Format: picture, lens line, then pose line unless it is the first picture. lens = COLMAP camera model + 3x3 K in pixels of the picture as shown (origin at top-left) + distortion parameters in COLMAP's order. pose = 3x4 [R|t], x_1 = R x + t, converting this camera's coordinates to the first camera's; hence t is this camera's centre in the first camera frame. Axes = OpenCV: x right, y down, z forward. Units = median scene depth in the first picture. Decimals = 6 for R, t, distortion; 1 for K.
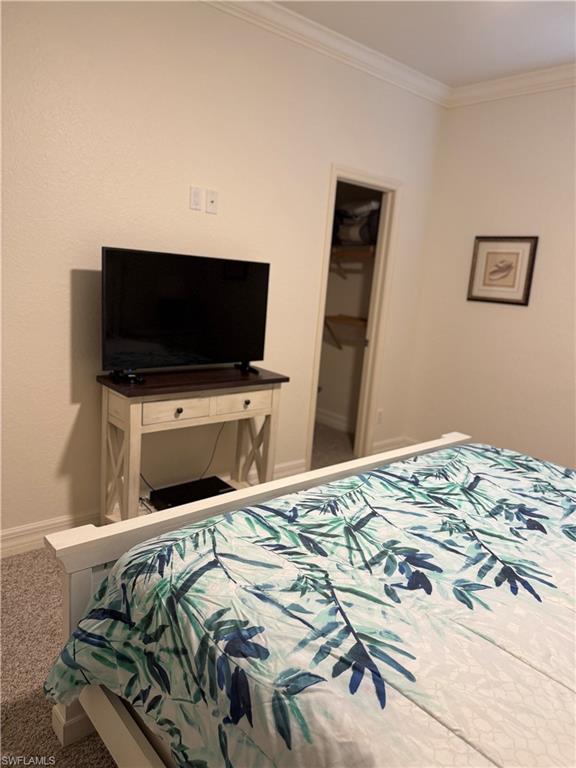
lens RADIAL K [[549.2, 0, 283.6], [0, 549.2, 382.1], [0, 0, 1]] dist [0.000455, -0.012153]
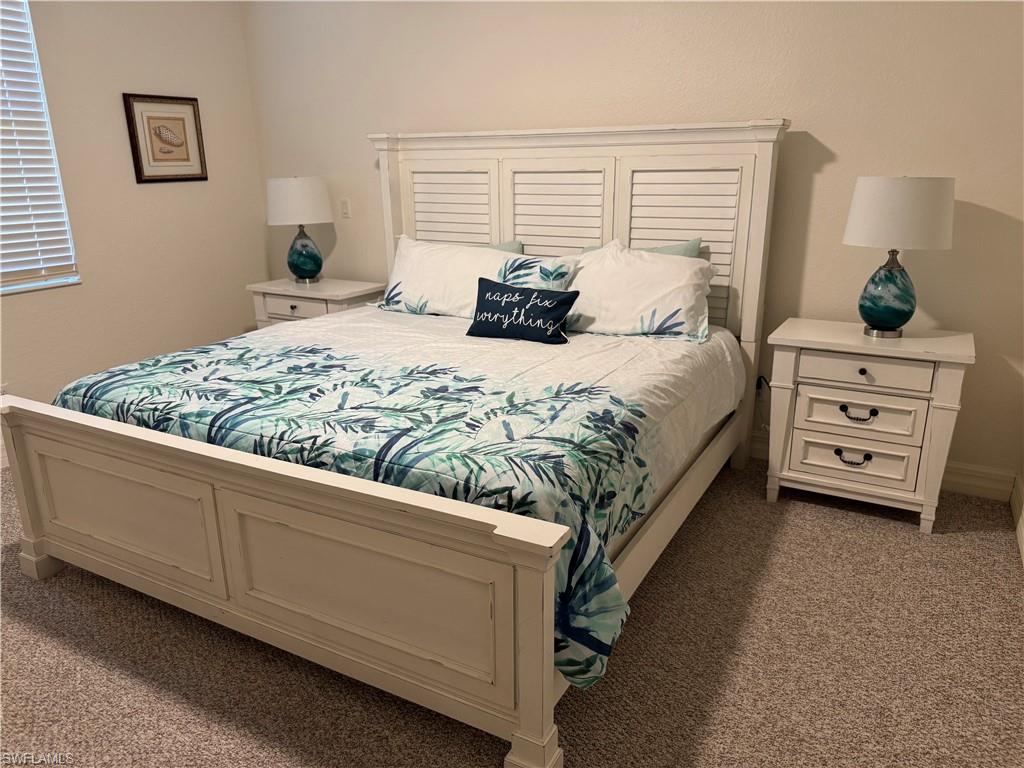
lens RADIAL K [[732.3, 0, 507.9], [0, 732.3, 384.3], [0, 0, 1]] dist [0.000455, -0.012153]
pose [[-0.353740, -0.344558, 0.869568, -1.059411], [0.162571, 0.892878, 0.419928, -0.302449], [-0.921108, 0.289912, -0.259831, 1.097037]]
